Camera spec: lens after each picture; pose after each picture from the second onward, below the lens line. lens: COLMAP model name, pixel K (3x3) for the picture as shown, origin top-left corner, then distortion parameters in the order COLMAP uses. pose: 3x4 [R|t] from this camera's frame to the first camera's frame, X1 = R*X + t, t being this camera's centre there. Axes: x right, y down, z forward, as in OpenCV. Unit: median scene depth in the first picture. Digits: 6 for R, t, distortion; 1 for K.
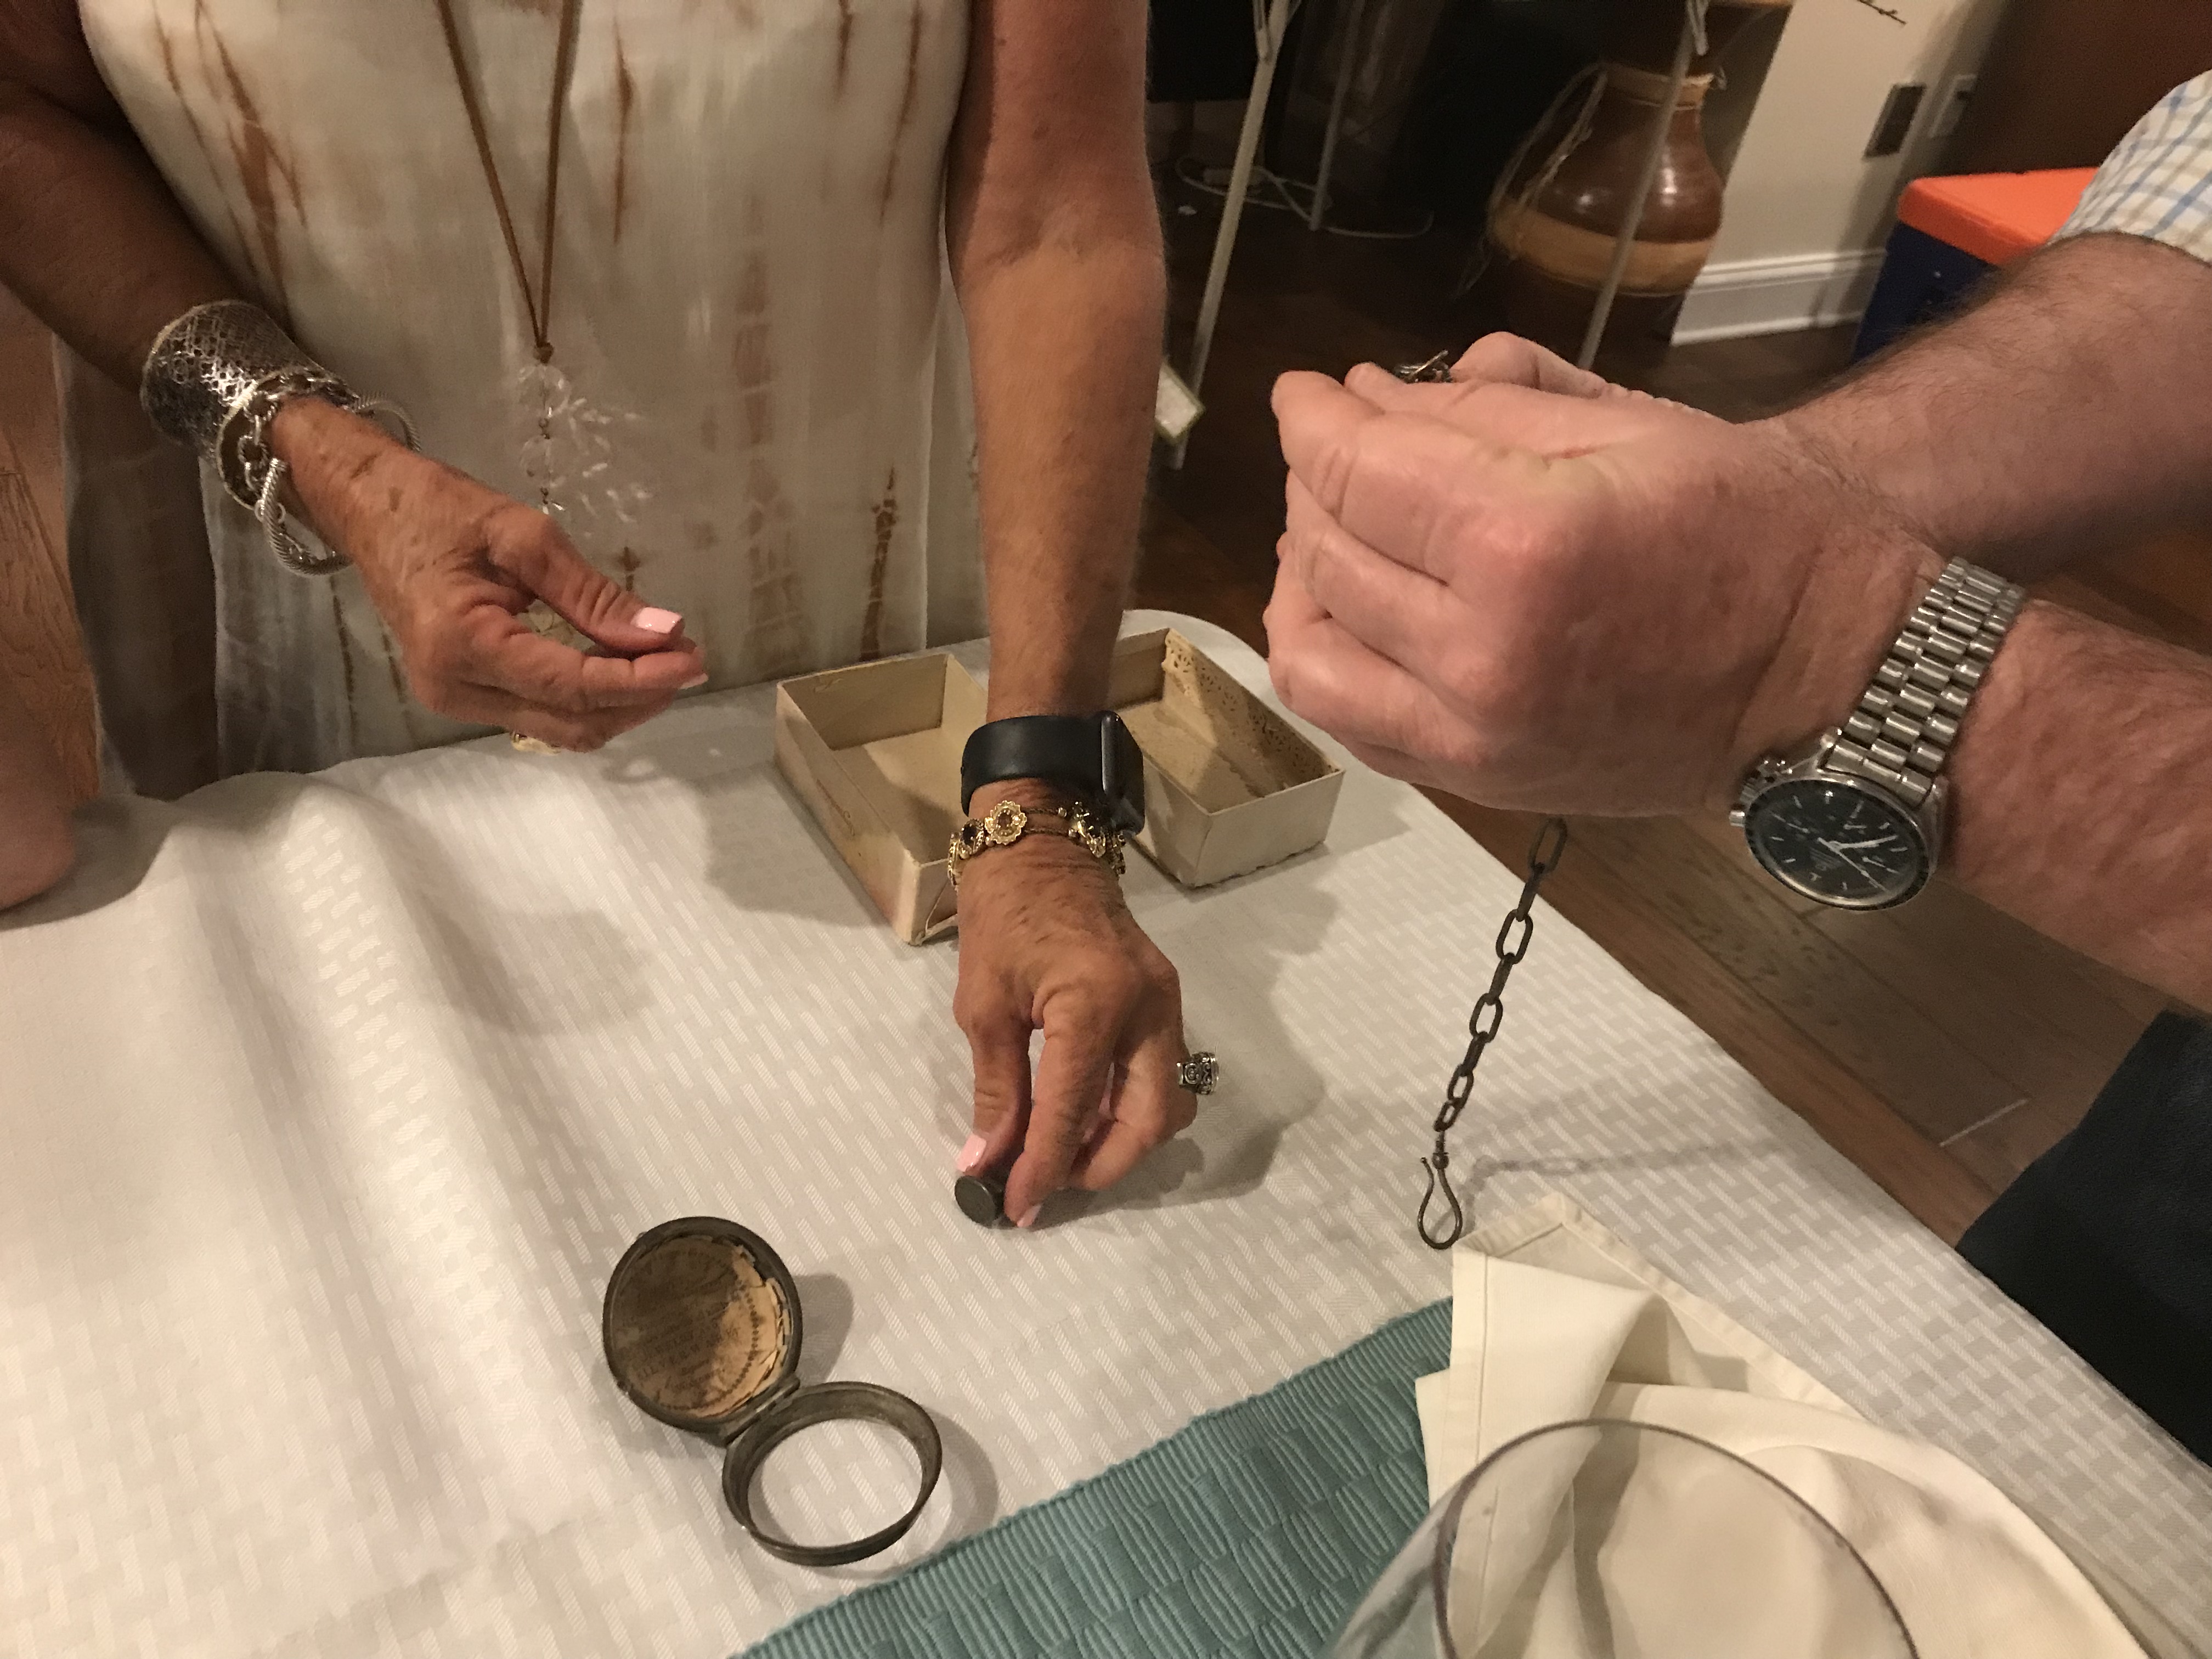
lens RADIAL K [[1747.1, 0, 1106.0], [0, 1747.1, 829.5], [0, 0, 1]] dist [-0.001056, 0.004480]
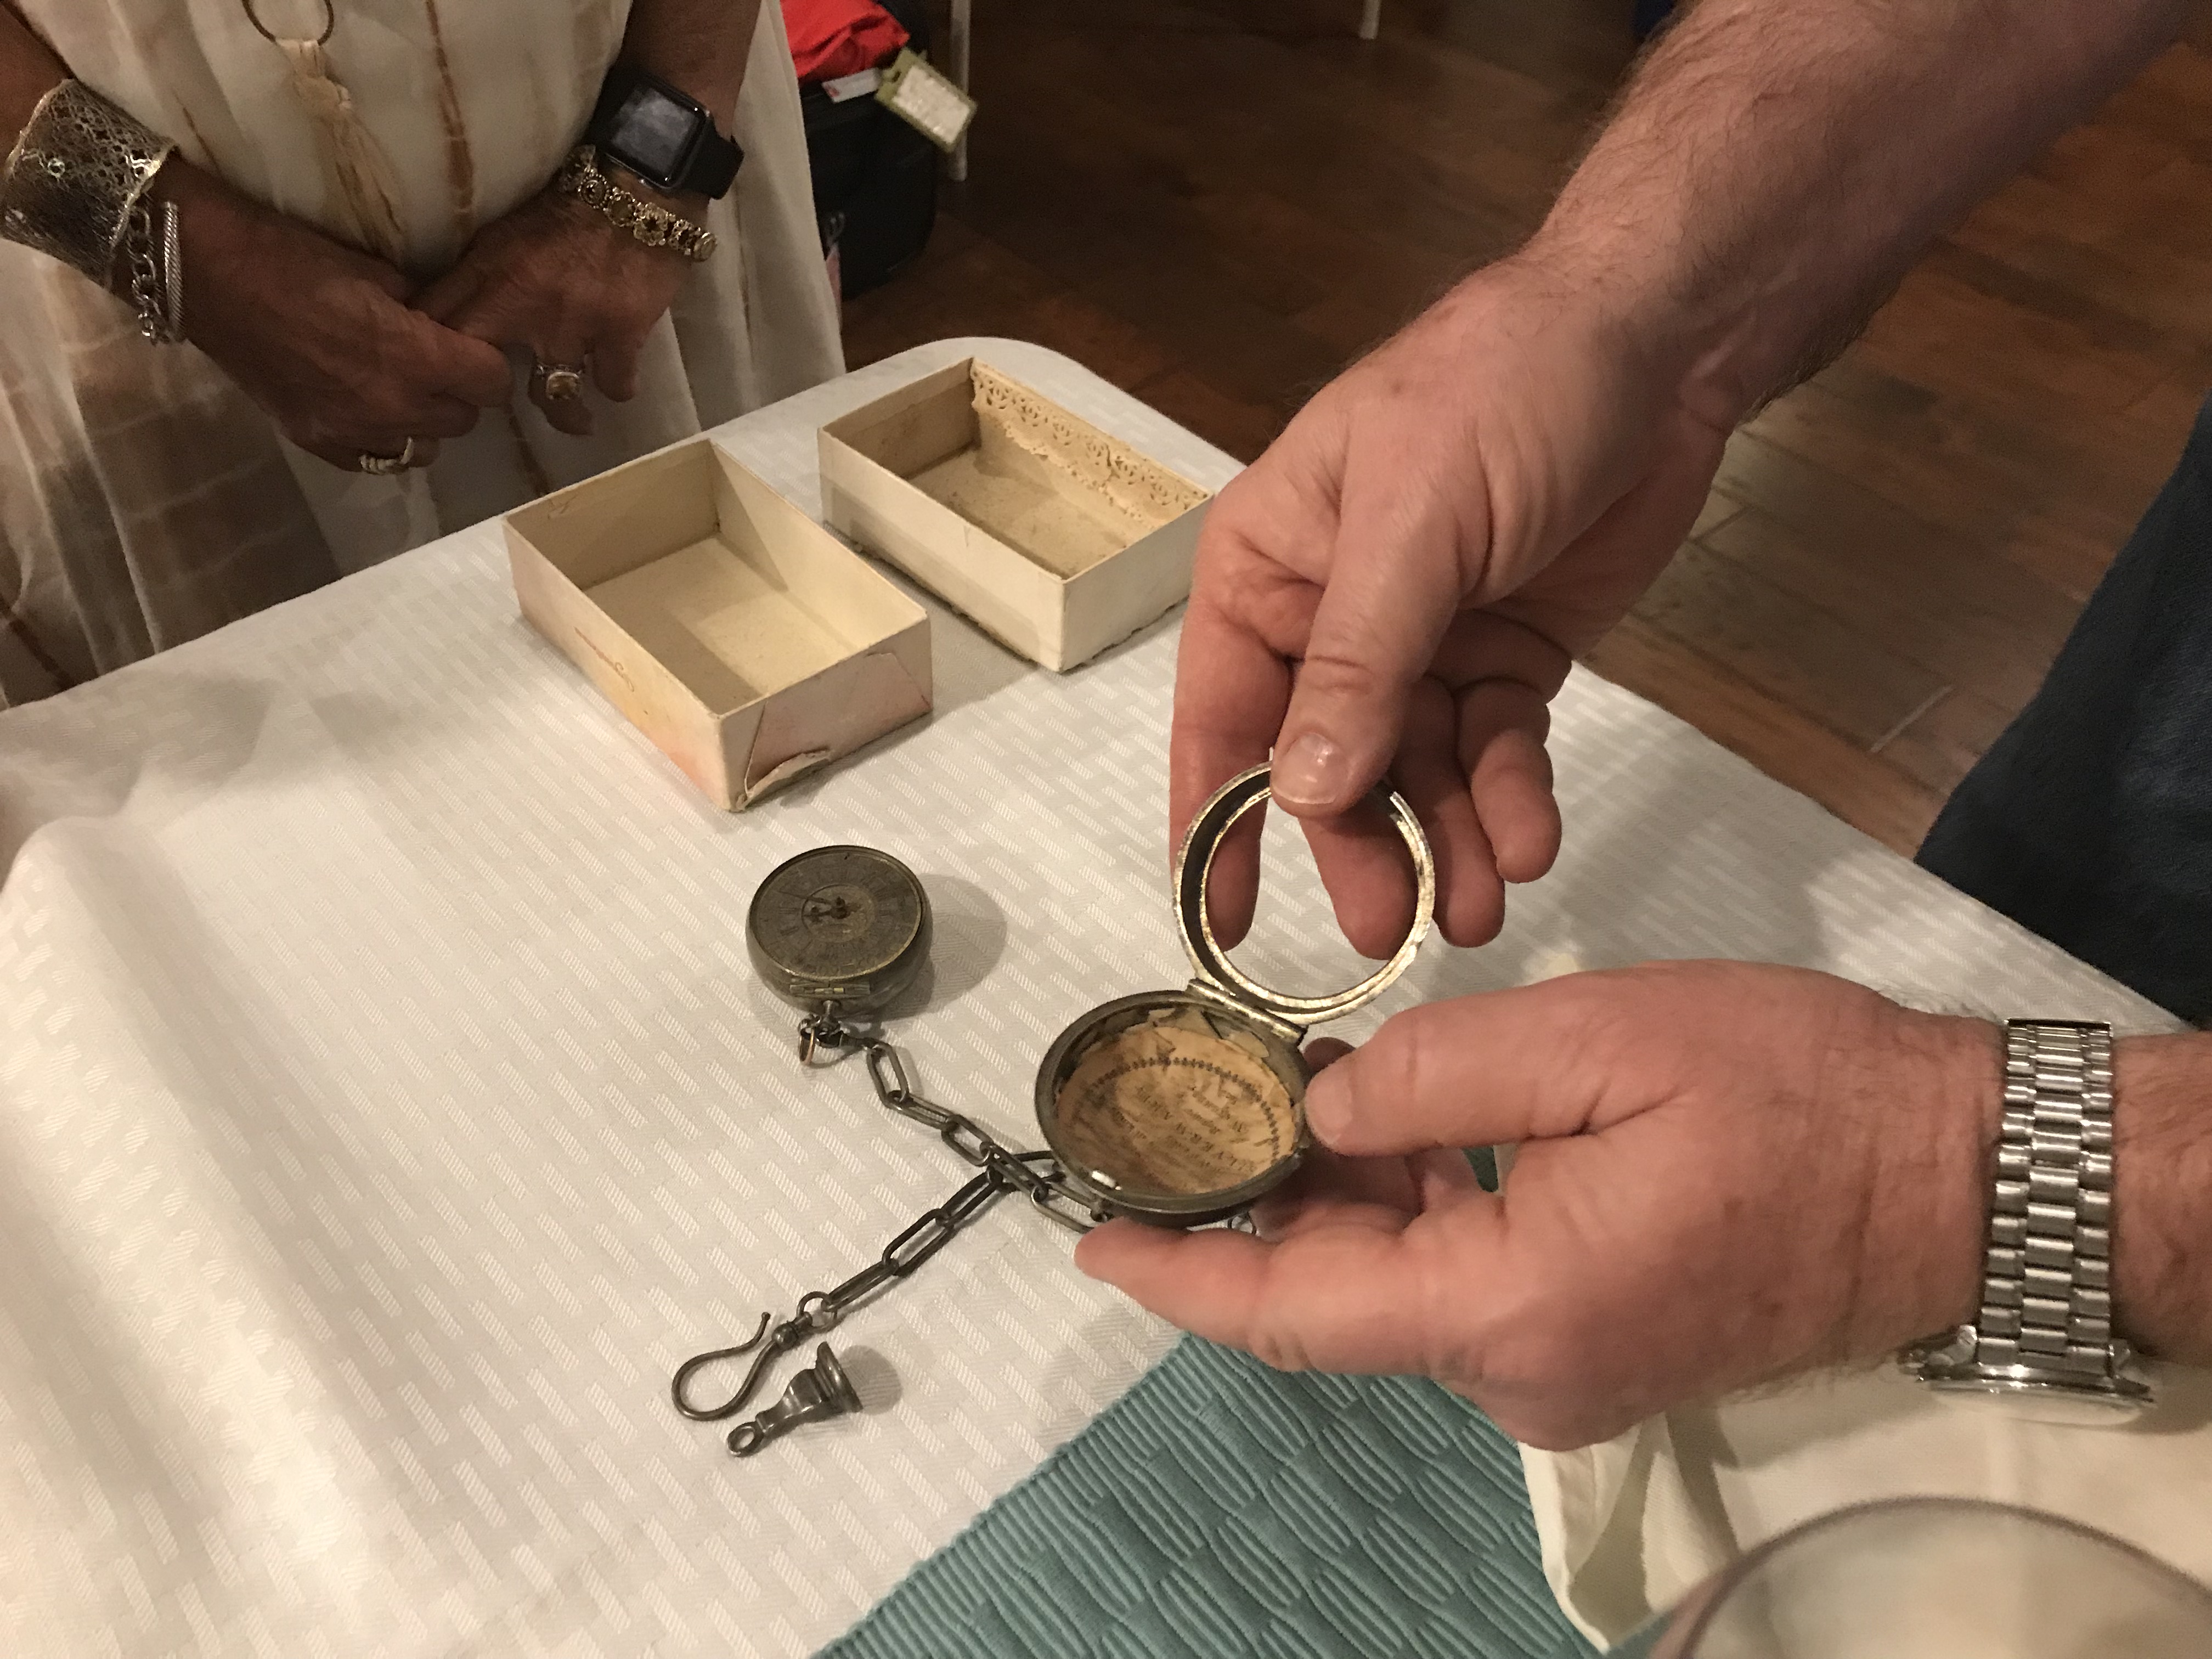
lens RADIAL K [[1762.1, 0, 1106.0], [0, 1762.1, 829.5], [0, 0, 1]] dist [-0.003371, -0.001350]
pose [[0.978873, -0.199085, 0.046608, 0.024433], [0.190055, 0.969985, 0.151687, -0.023196], [-0.075408, -0.139624, 0.987329, 0.238779]]
